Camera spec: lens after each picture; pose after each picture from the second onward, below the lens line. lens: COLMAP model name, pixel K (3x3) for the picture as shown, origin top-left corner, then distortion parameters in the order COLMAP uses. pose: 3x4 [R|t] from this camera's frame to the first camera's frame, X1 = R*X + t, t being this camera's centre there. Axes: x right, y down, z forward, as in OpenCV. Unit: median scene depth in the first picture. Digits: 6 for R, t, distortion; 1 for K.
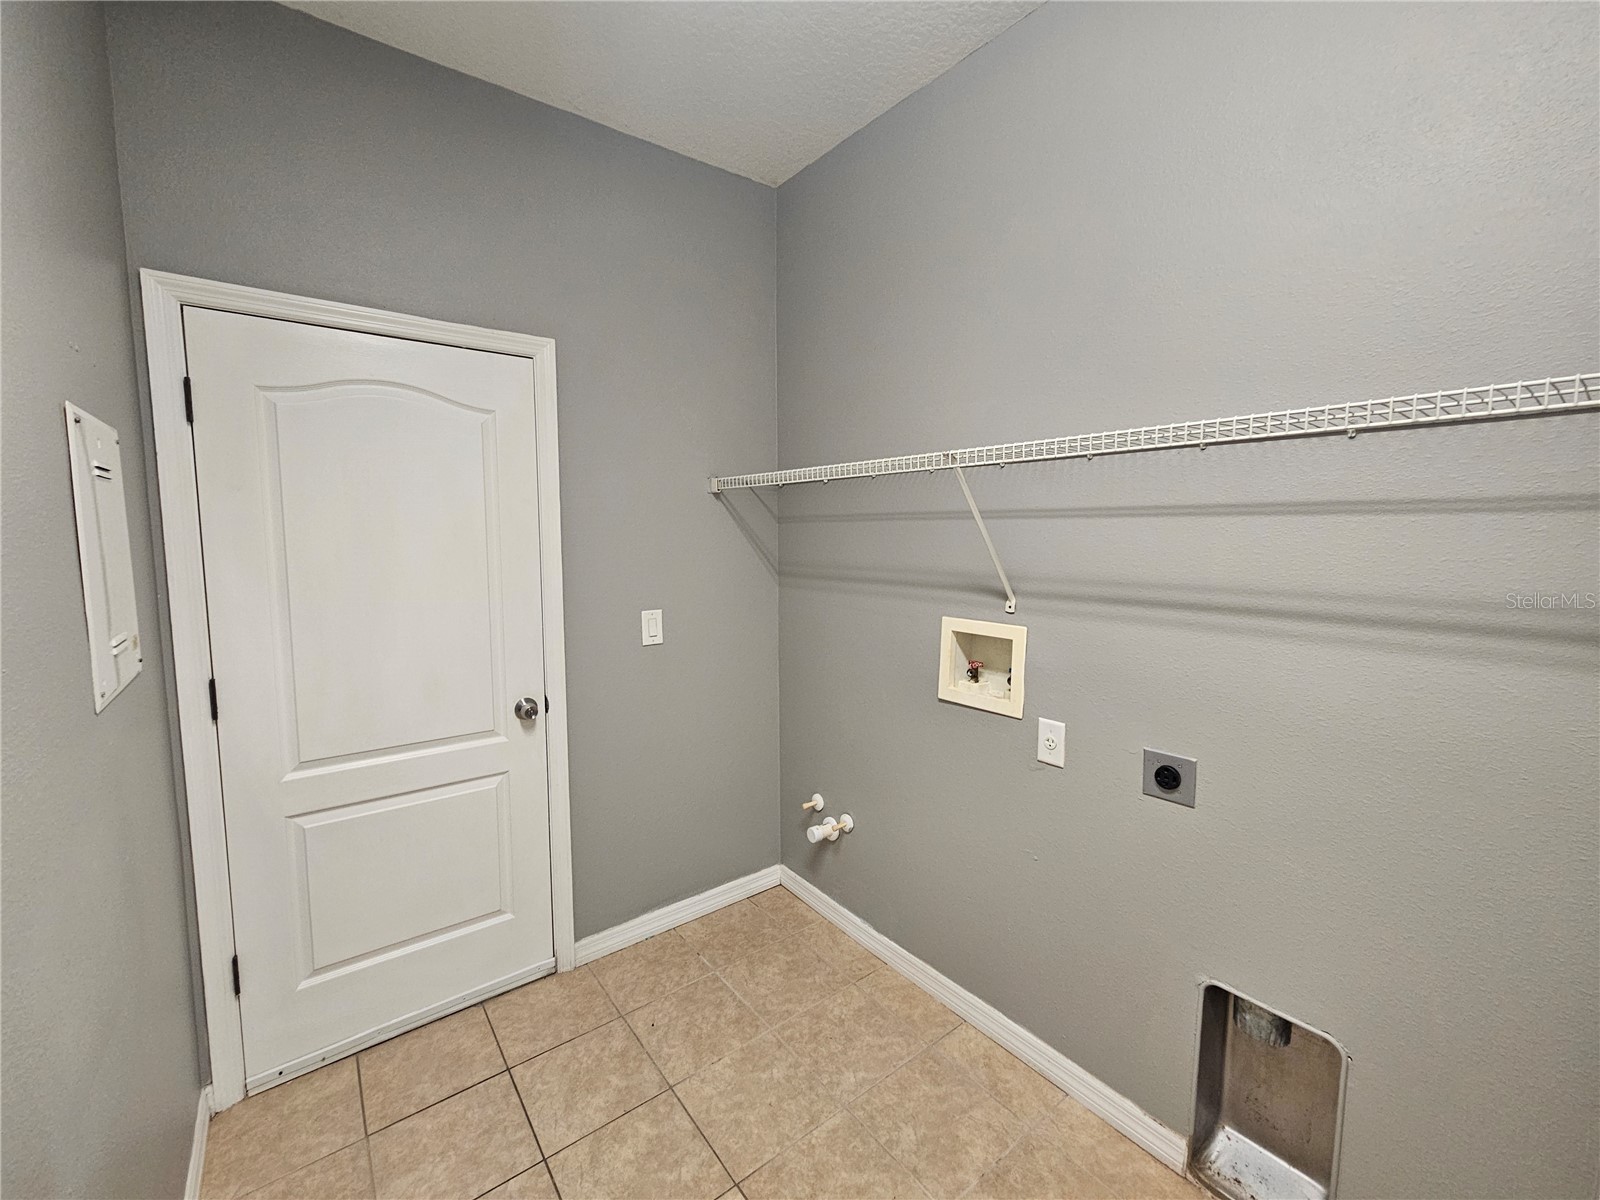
lens RADIAL K [[655.7, 0, 795.5], [0, 655.7, 592.6], [0, 0, 1]] dist [0.001085, 0.000791]
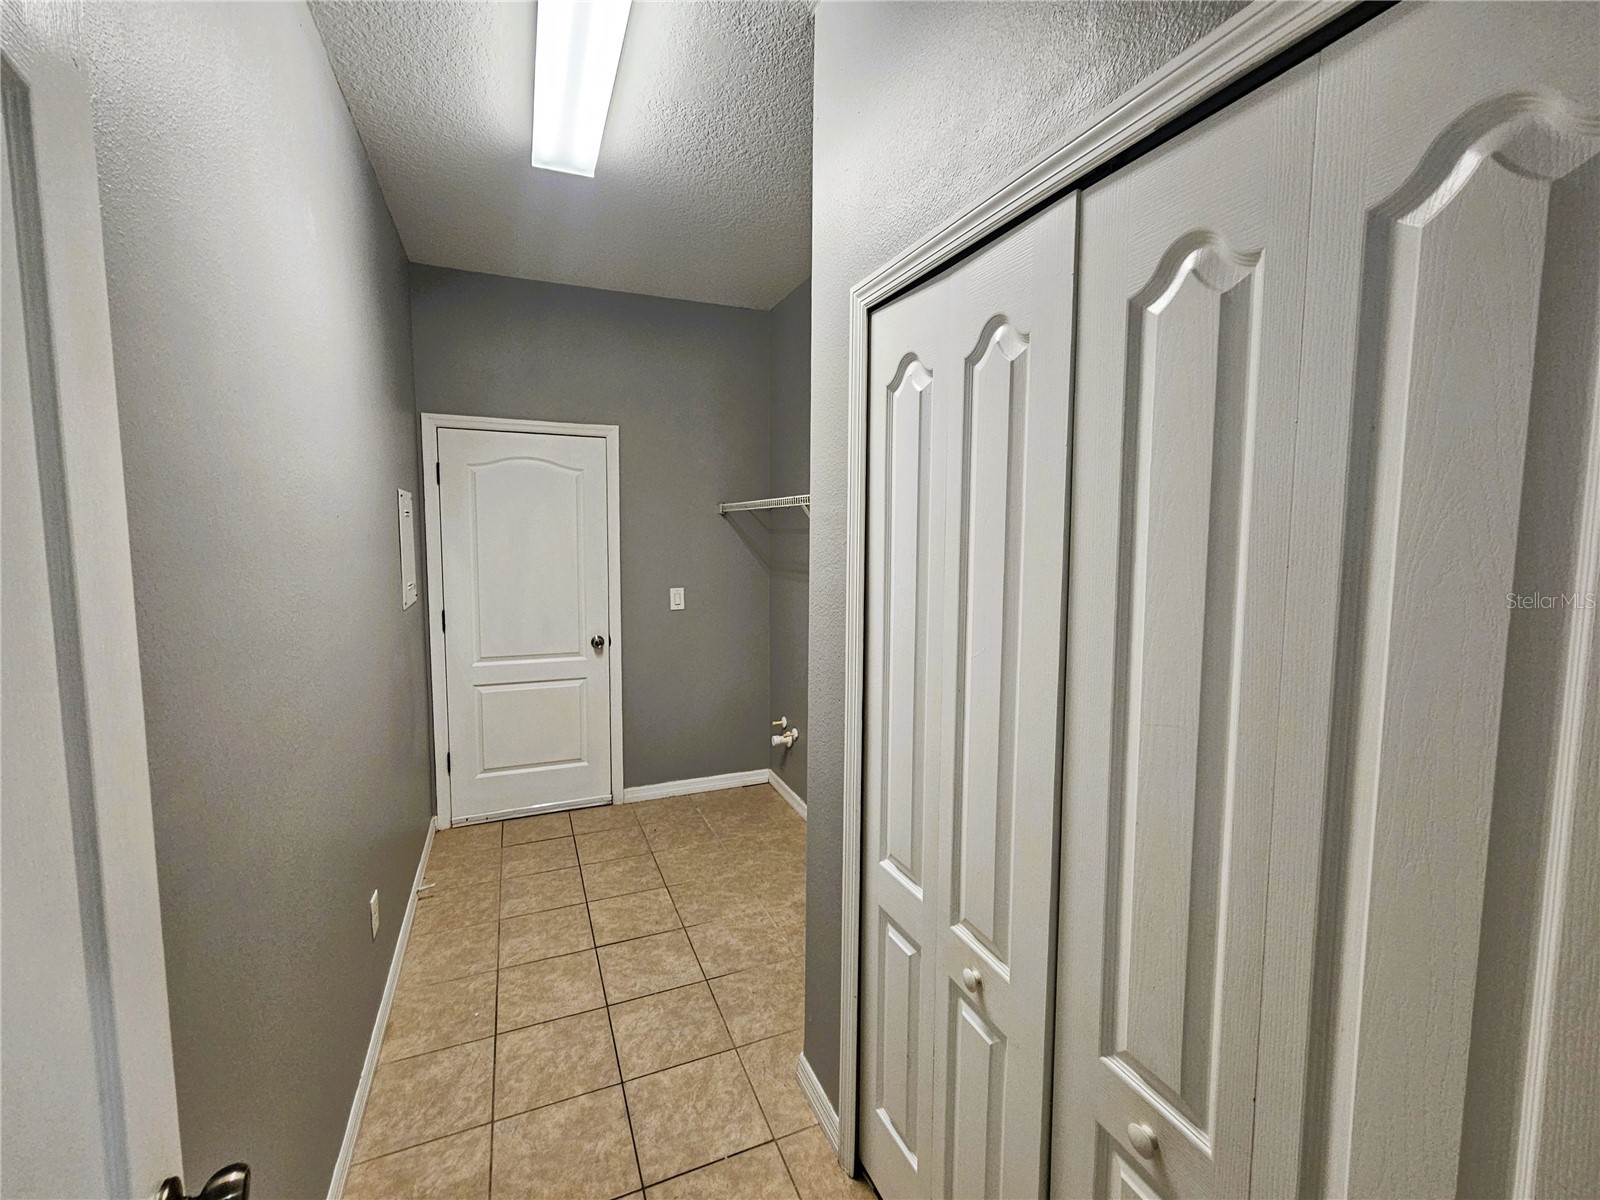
lens RADIAL K [[668.5, 0, 794.0], [0, 668.5, 593.7], [0, 0, 1]] dist [-0.000689, 0.007421]
pose [[0.967290, 0.032084, -0.251635, 0.526866], [-0.033239, 0.999447, -0.000340, 0.036221], [0.251485, 0.008693, 0.967822, -0.565811]]
